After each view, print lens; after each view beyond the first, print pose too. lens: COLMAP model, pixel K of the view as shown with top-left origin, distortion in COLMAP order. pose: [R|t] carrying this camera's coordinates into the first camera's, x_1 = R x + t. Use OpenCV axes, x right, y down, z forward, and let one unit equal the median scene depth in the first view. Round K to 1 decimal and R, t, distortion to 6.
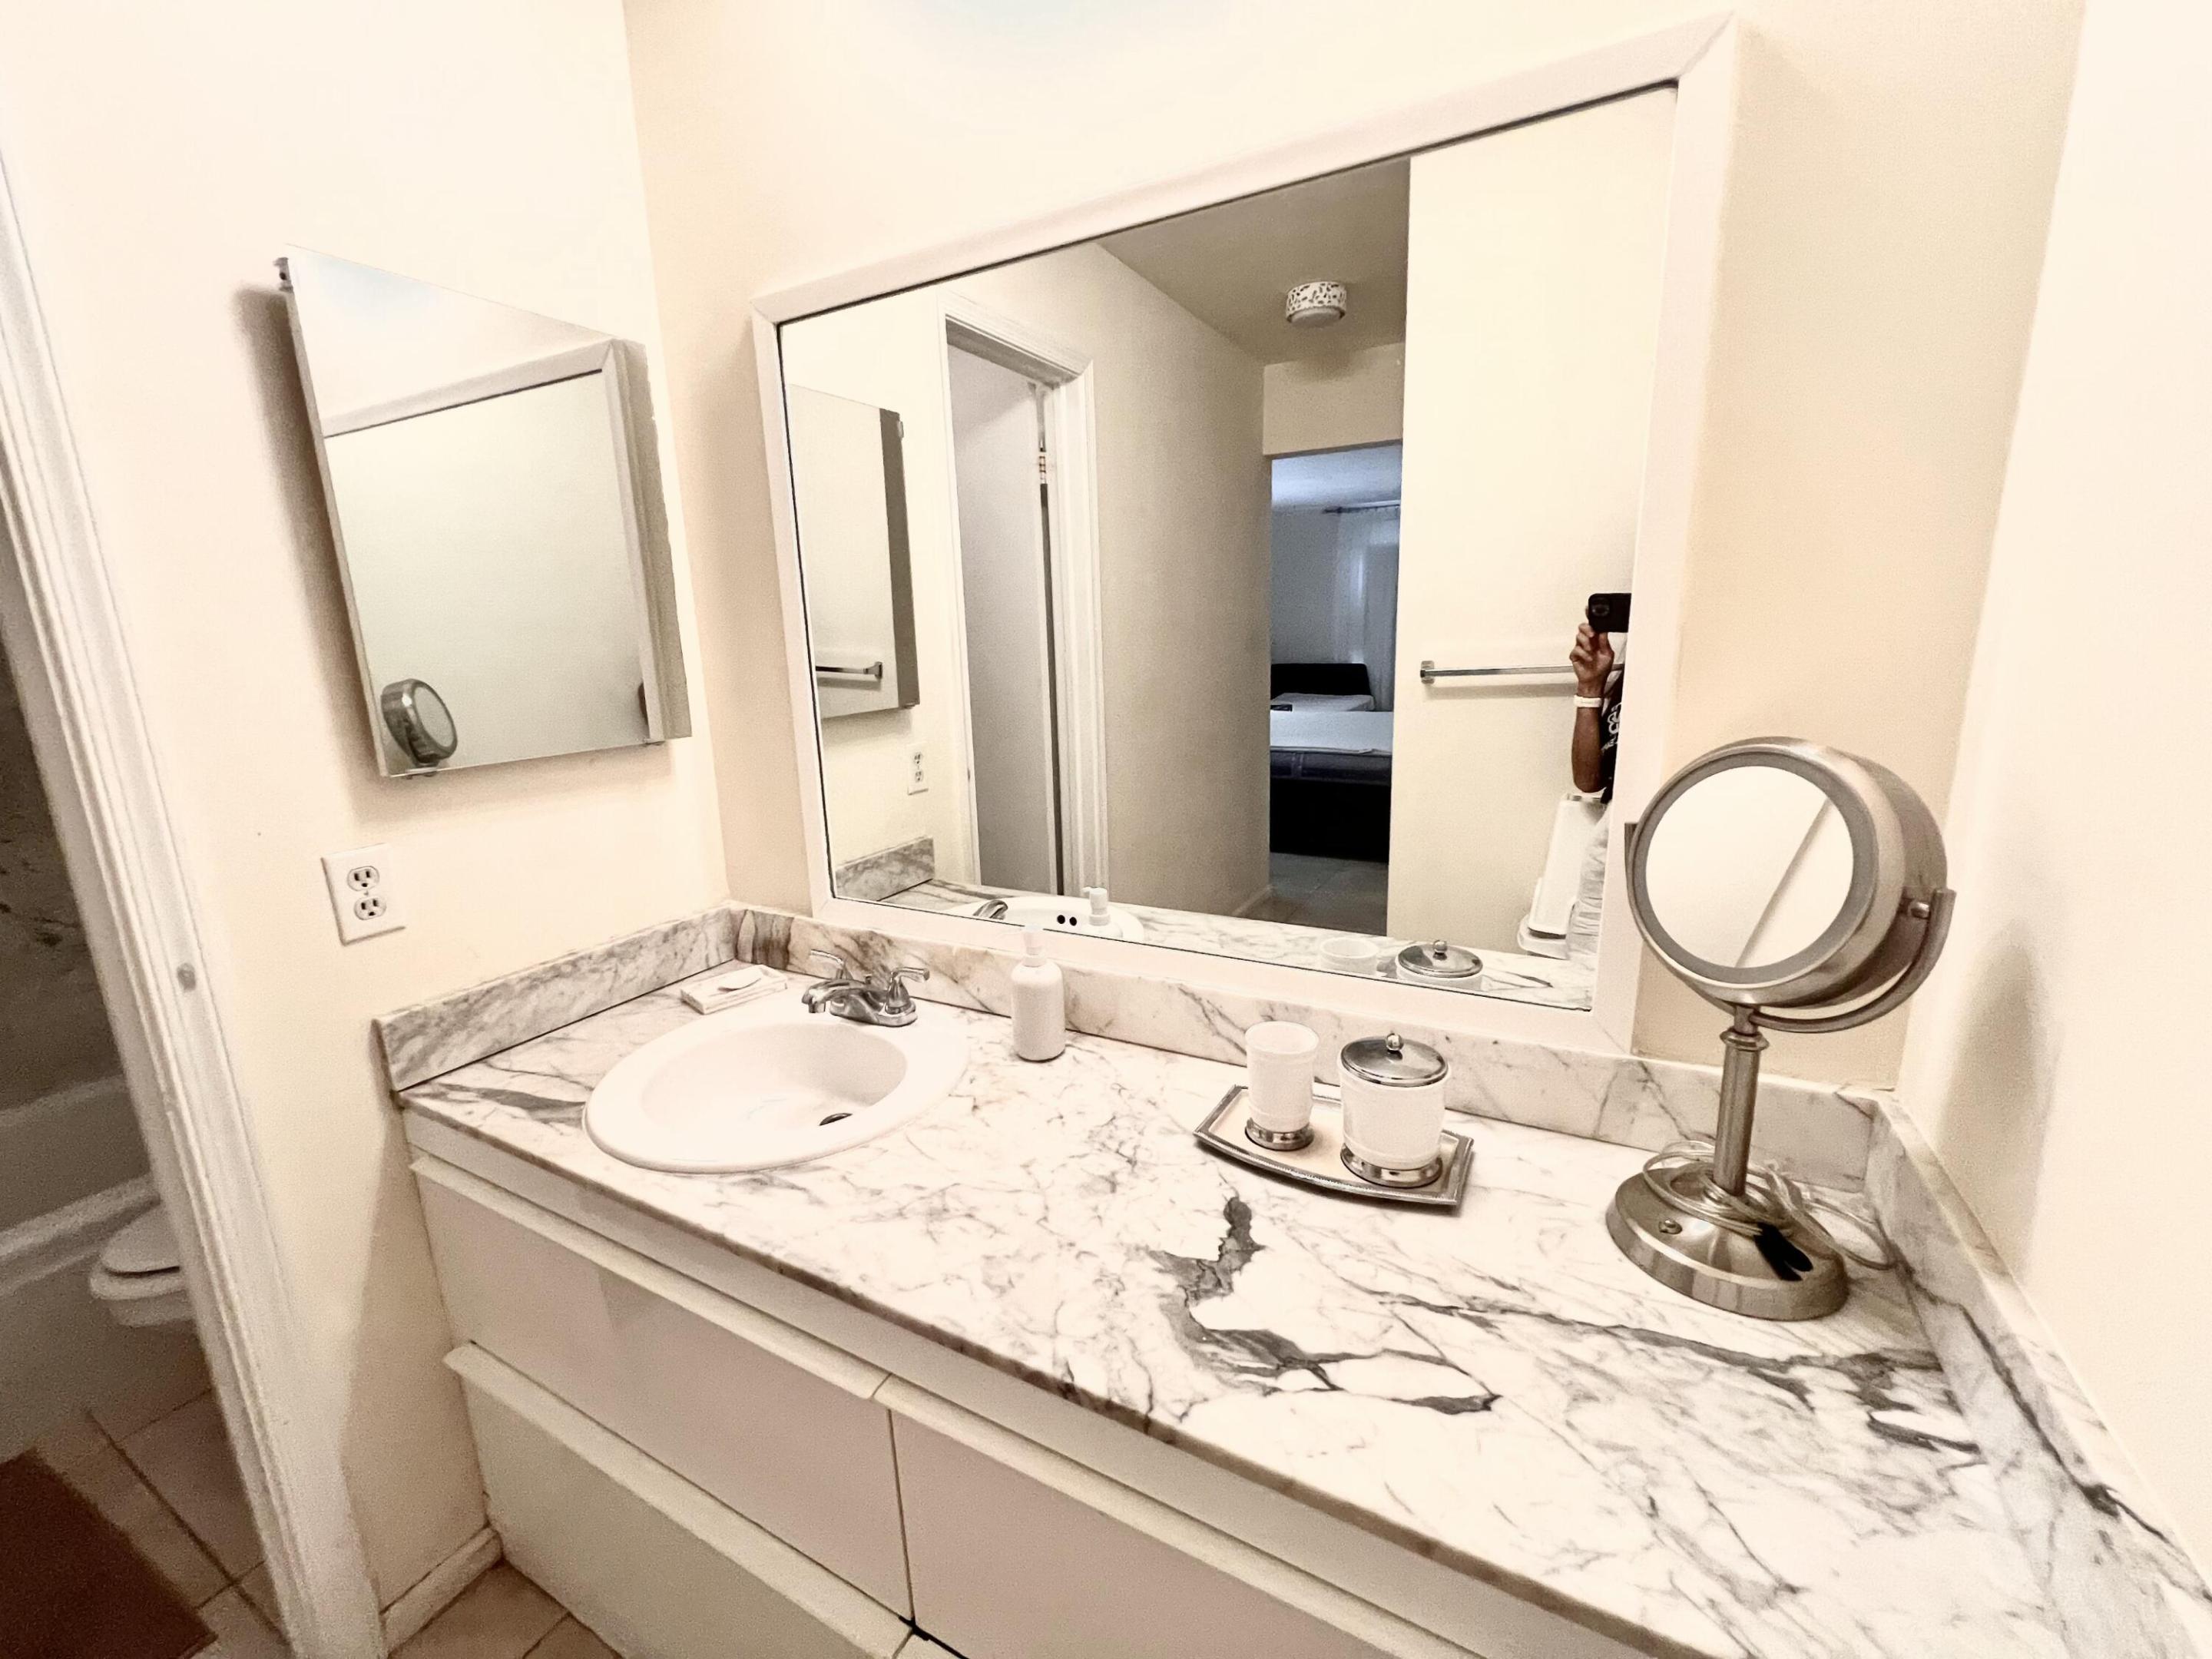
lens RADIAL K [[891.2, 0, 1098.1], [0, 891.2, 831.1], [0, 0, 1]] dist [-0.004102, 0.001788]
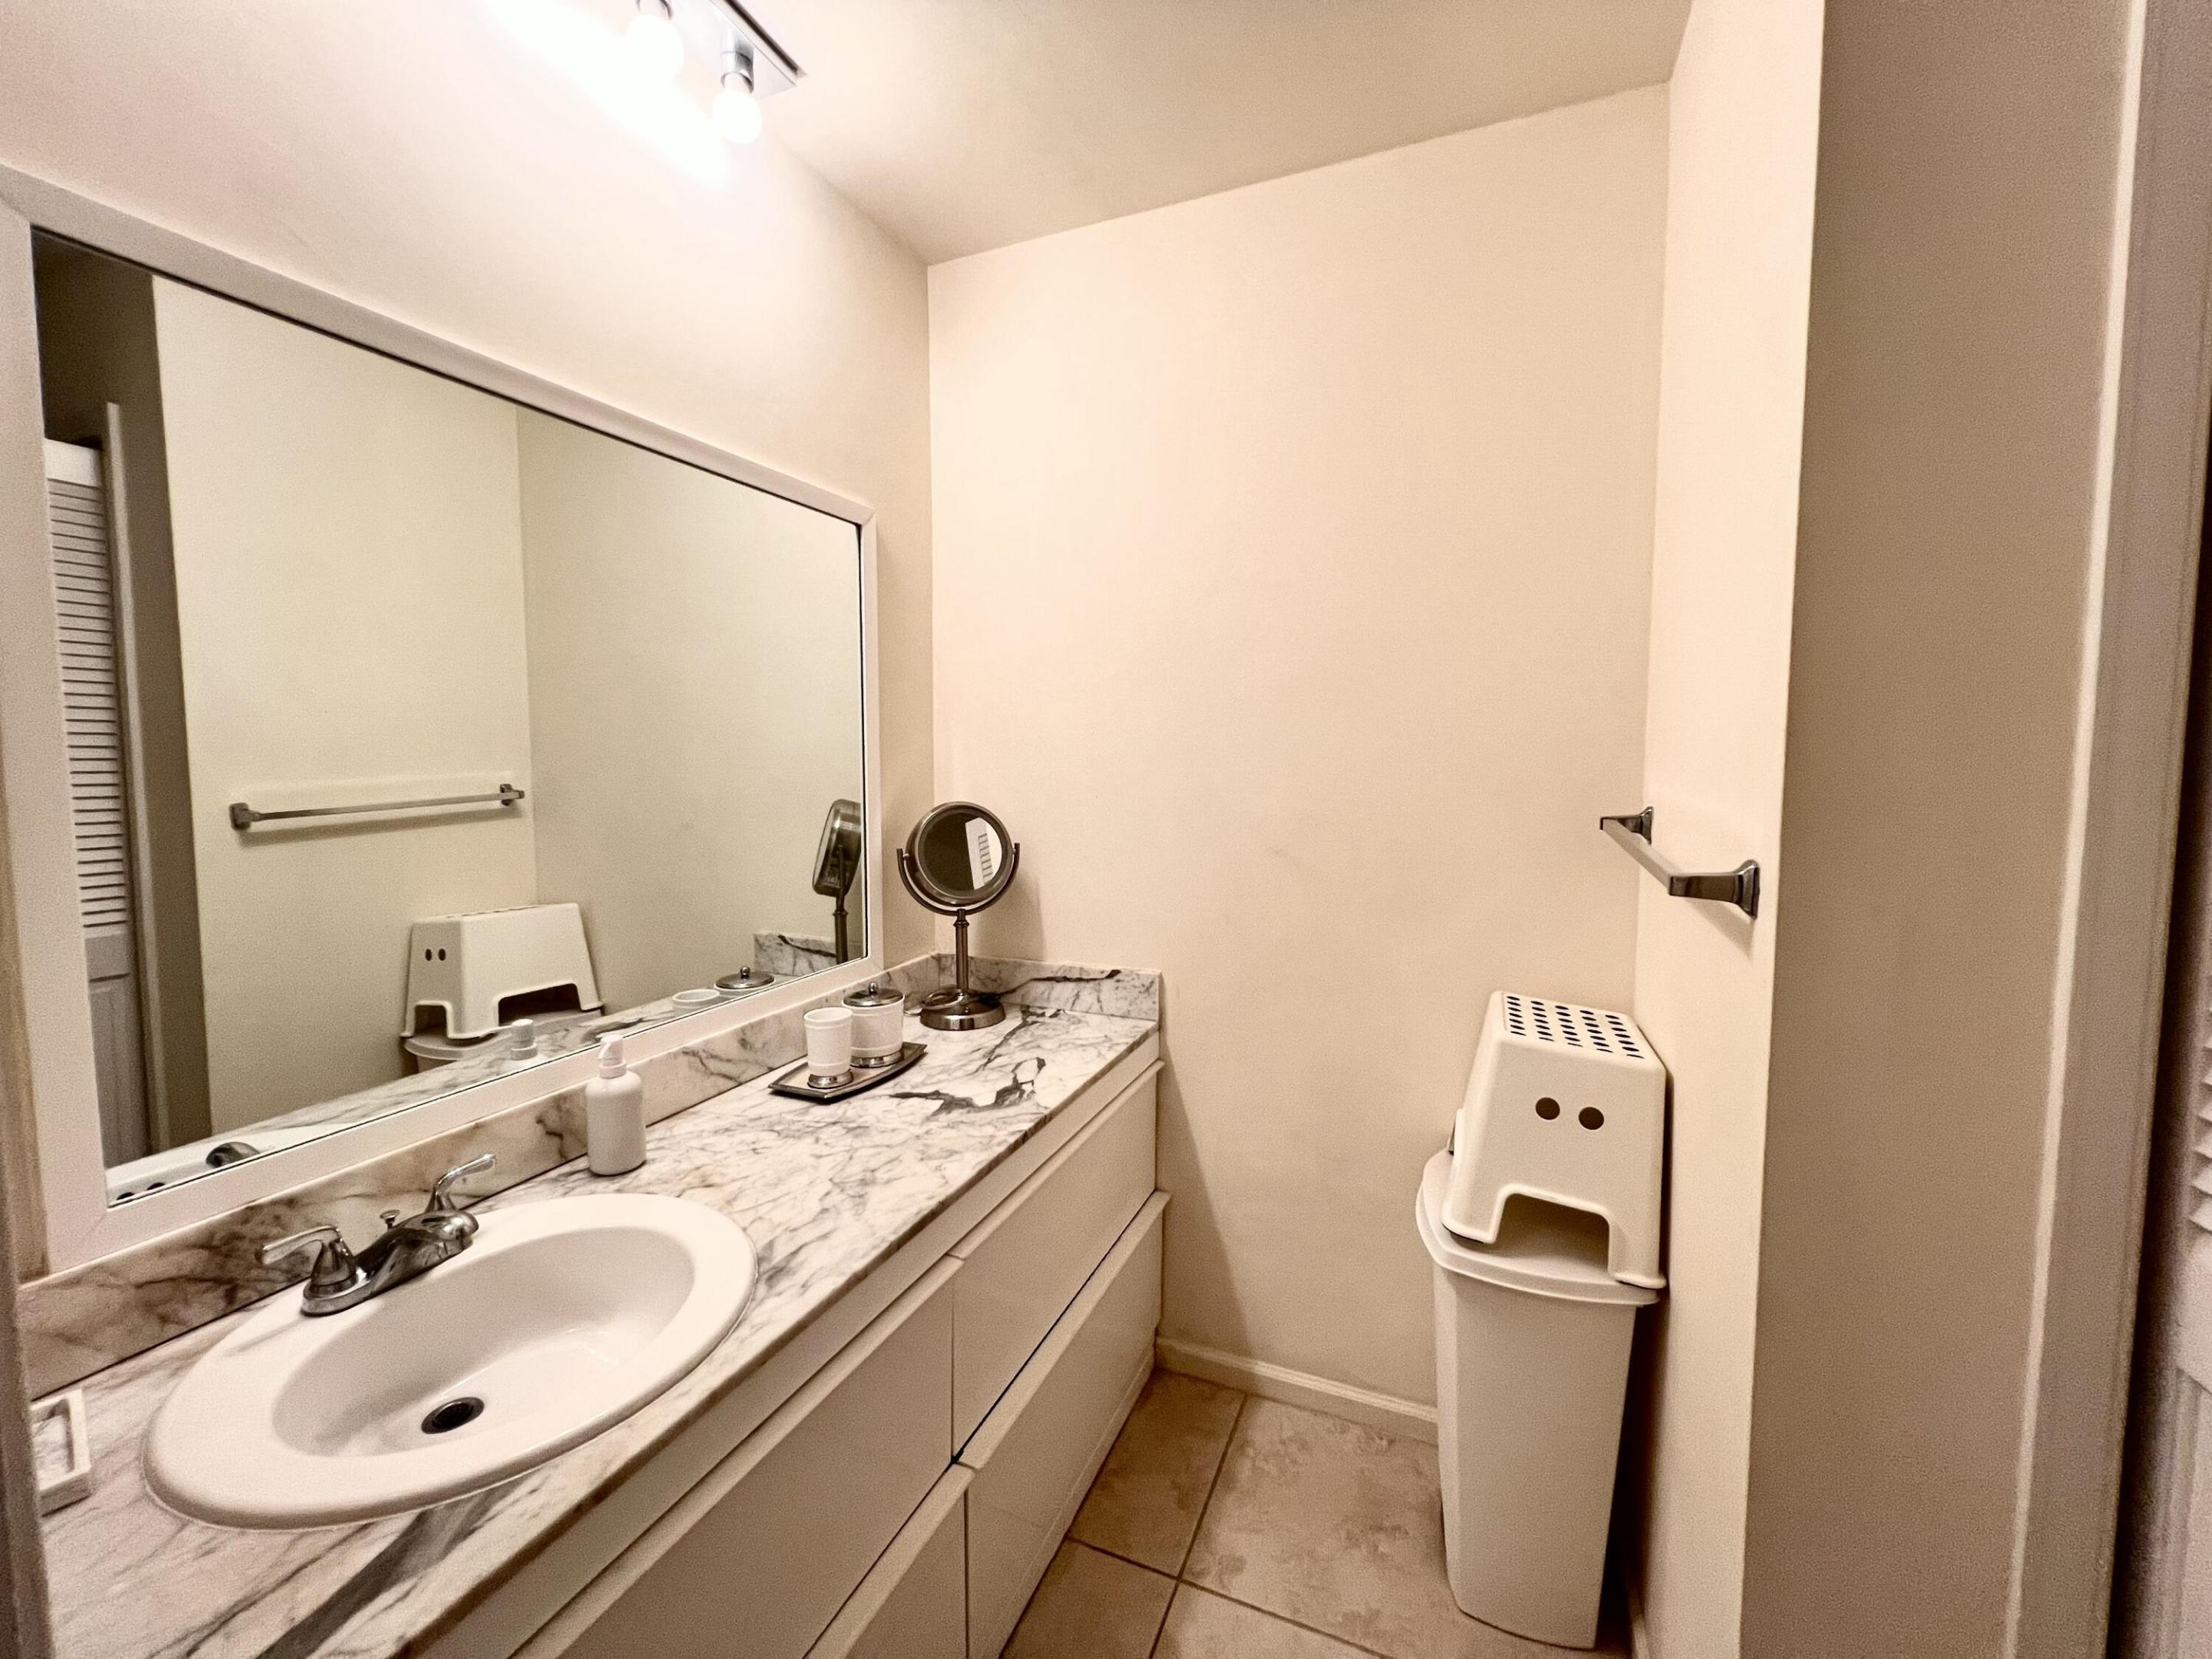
lens RADIAL K [[891.2, 0, 1093.4], [0, 891.2, 823.2], [0, 0, 1]] dist [-0.004102, 0.001788]
pose [[-0.085041, -0.043867, 0.995411, -1.483791], [0.225513, 0.972258, 0.062113, -0.092614], [-0.970521, 0.229760, -0.072790, 0.639375]]
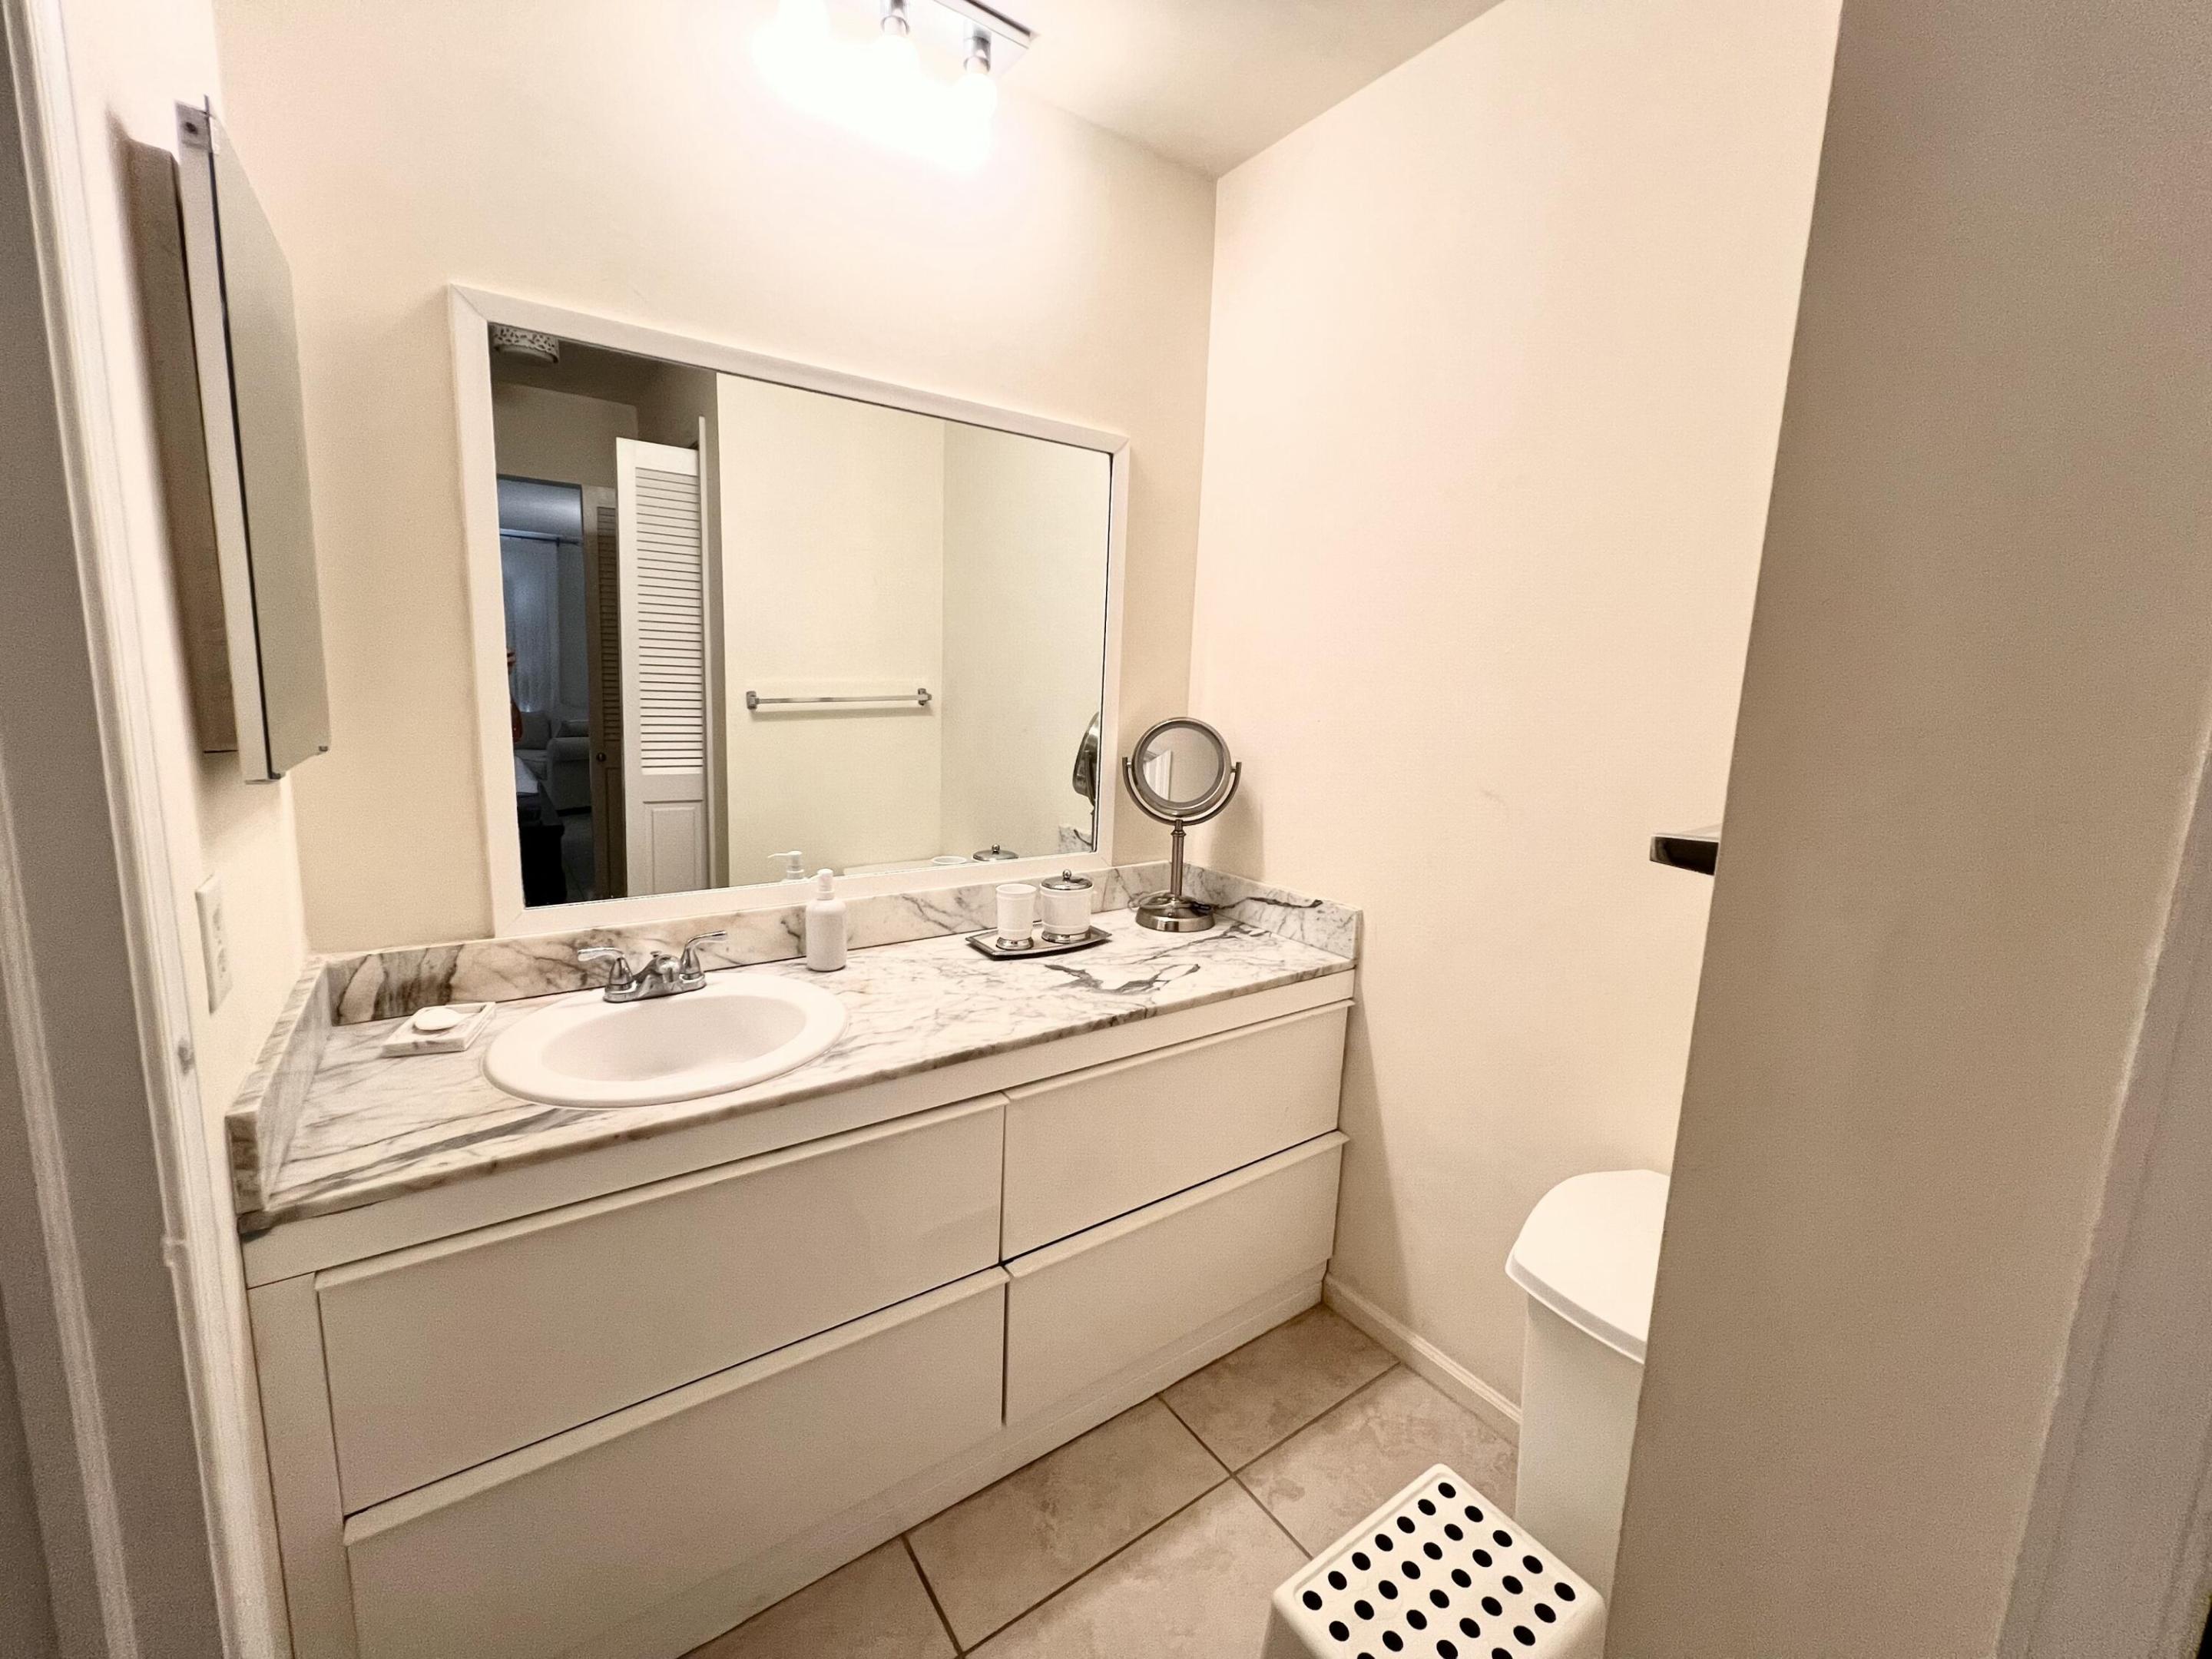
lens RADIAL K [[891.2, 0, 1099.8], [0, 891.2, 820.2], [0, 0, 1]] dist [-0.004102, 0.001788]
pose [[0.444571, -0.093058, 0.890897, -1.438733], [0.147844, 0.988571, 0.029484, 0.070592], [-0.883459, 0.118606, 0.453248, 0.010205]]
